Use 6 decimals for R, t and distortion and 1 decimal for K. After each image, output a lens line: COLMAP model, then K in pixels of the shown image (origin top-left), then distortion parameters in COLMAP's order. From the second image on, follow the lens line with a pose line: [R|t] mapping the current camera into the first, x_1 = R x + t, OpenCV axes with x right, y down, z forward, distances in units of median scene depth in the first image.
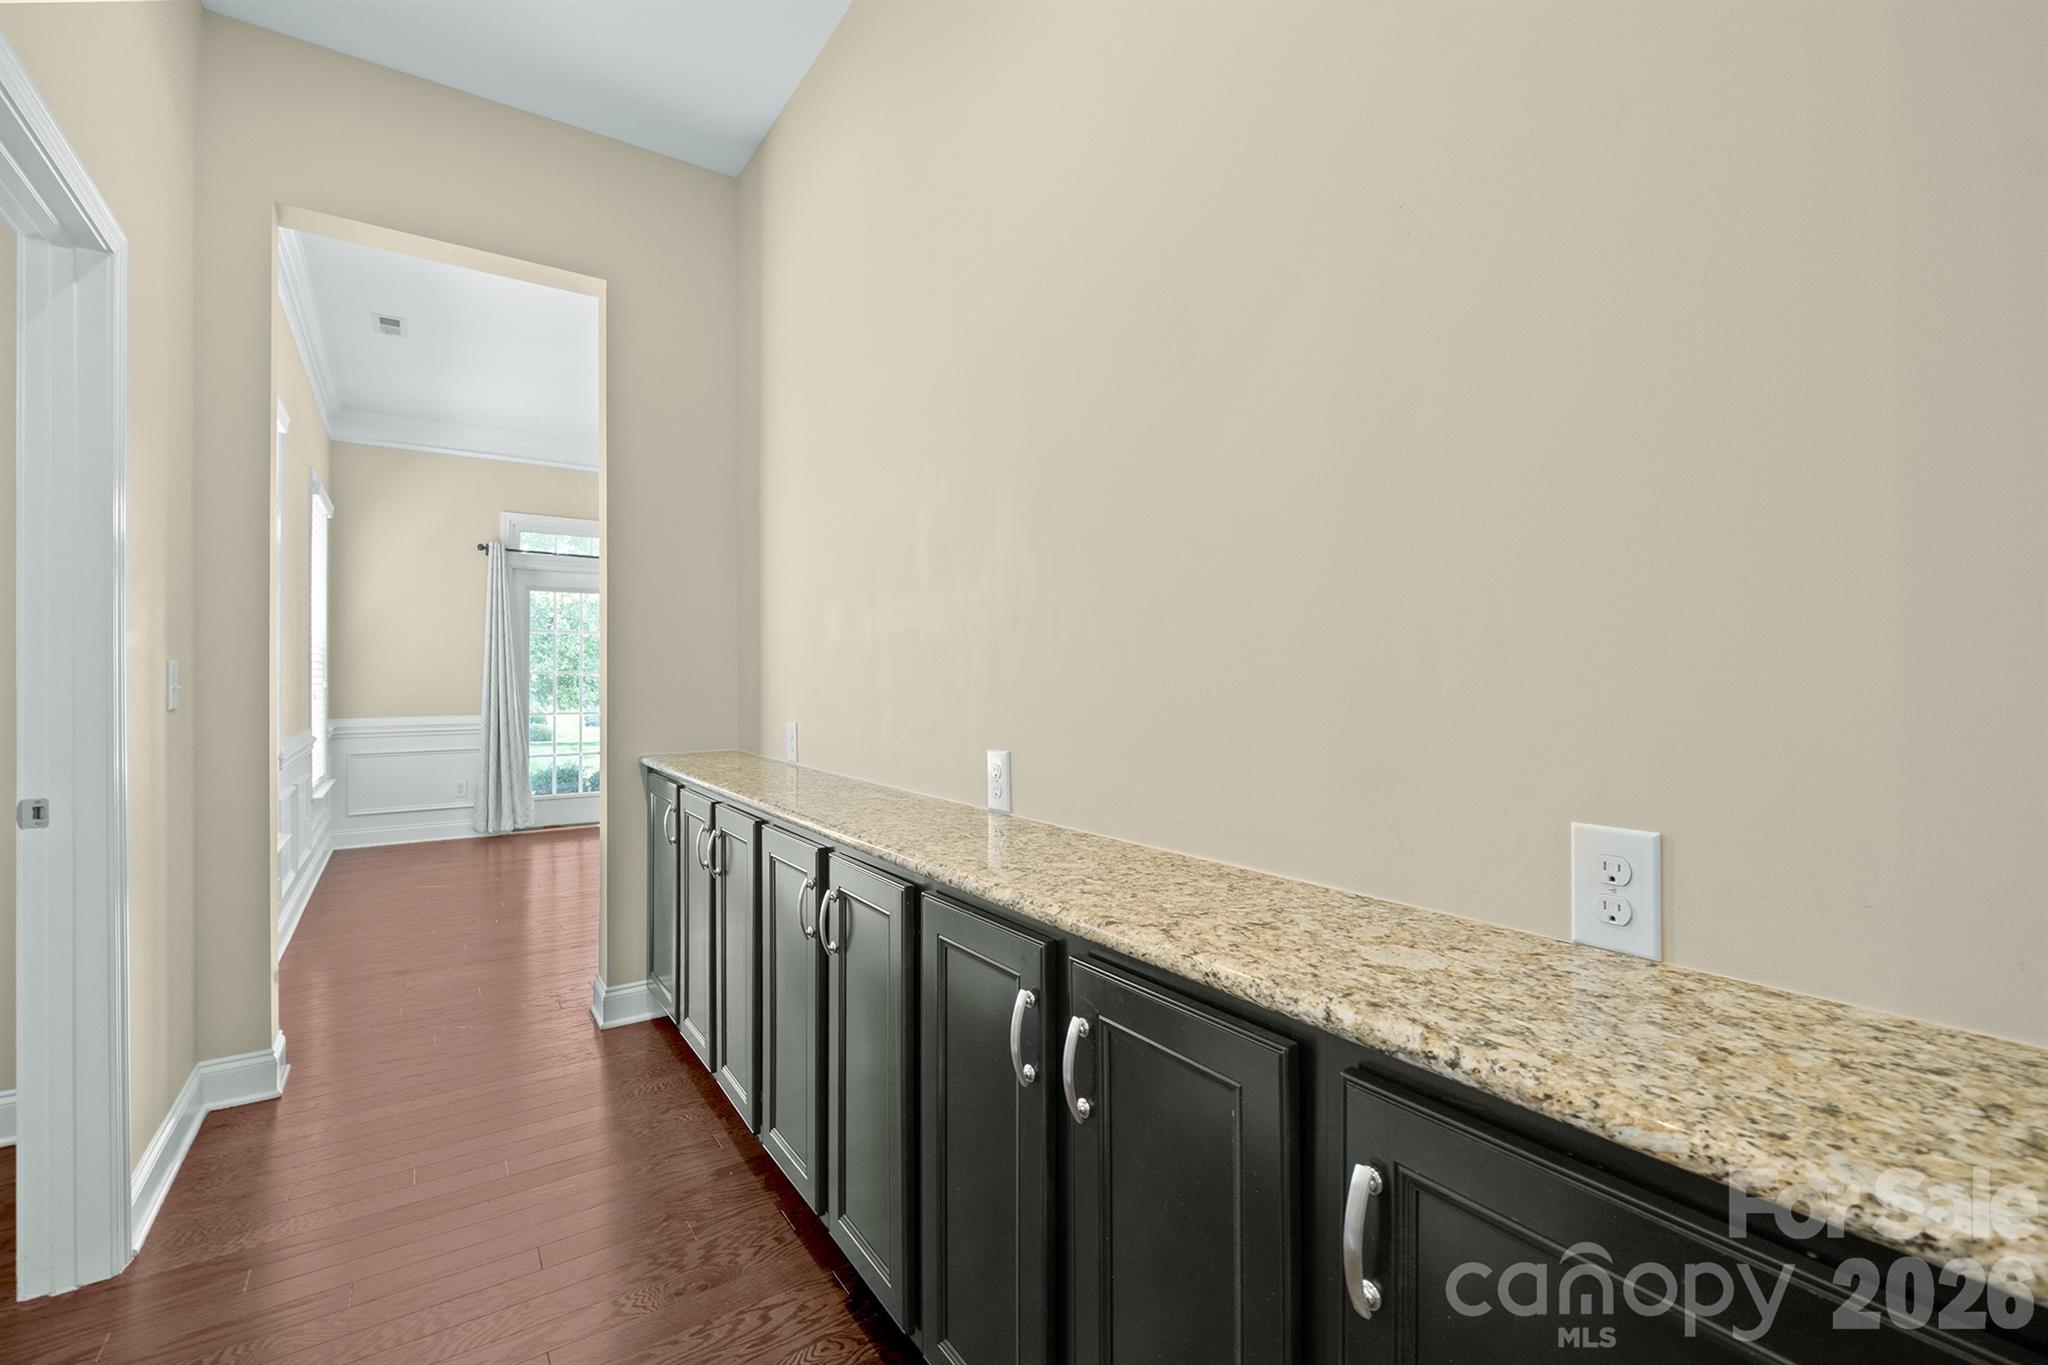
lens RADIAL K [[862.6, 0, 1031.7], [0, 862.6, 676.6], [0, 0, 1]] dist [-0.007765, -0.000525]
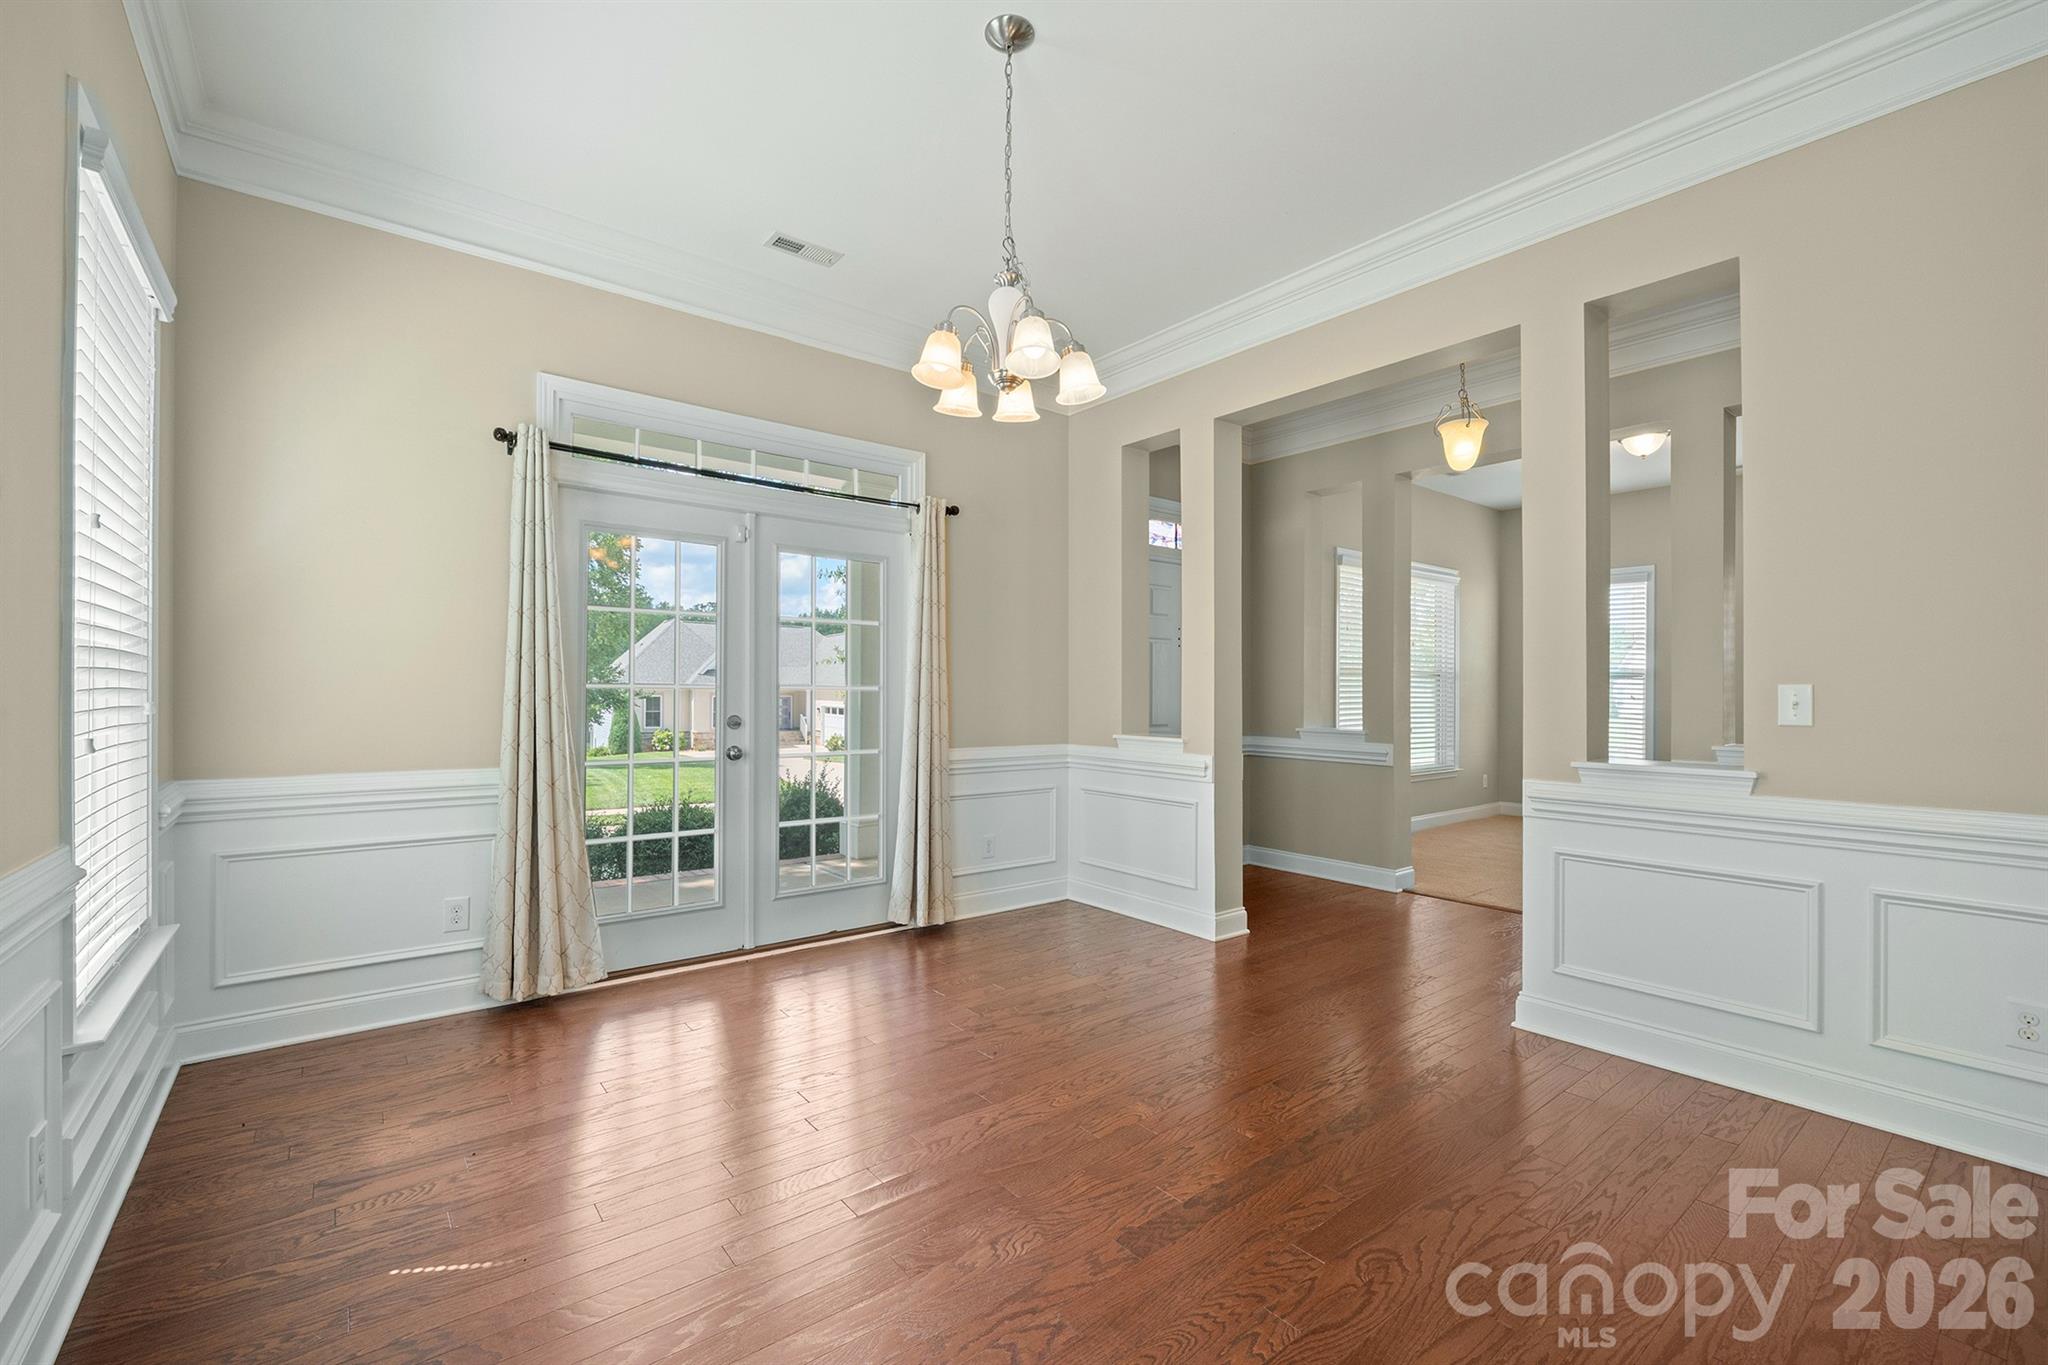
lens RADIAL K [[862.6, 0, 1037.5], [0, 862.6, 691.7], [0, 0, 1]] dist [-0.007765, -0.000525]
pose [[0.998262, 0.005790, 0.058645, -0.357942], [-0.005852, 0.999982, 0.000880, -0.002016], [-0.058639, -0.001222, 0.998279, 0.481733]]
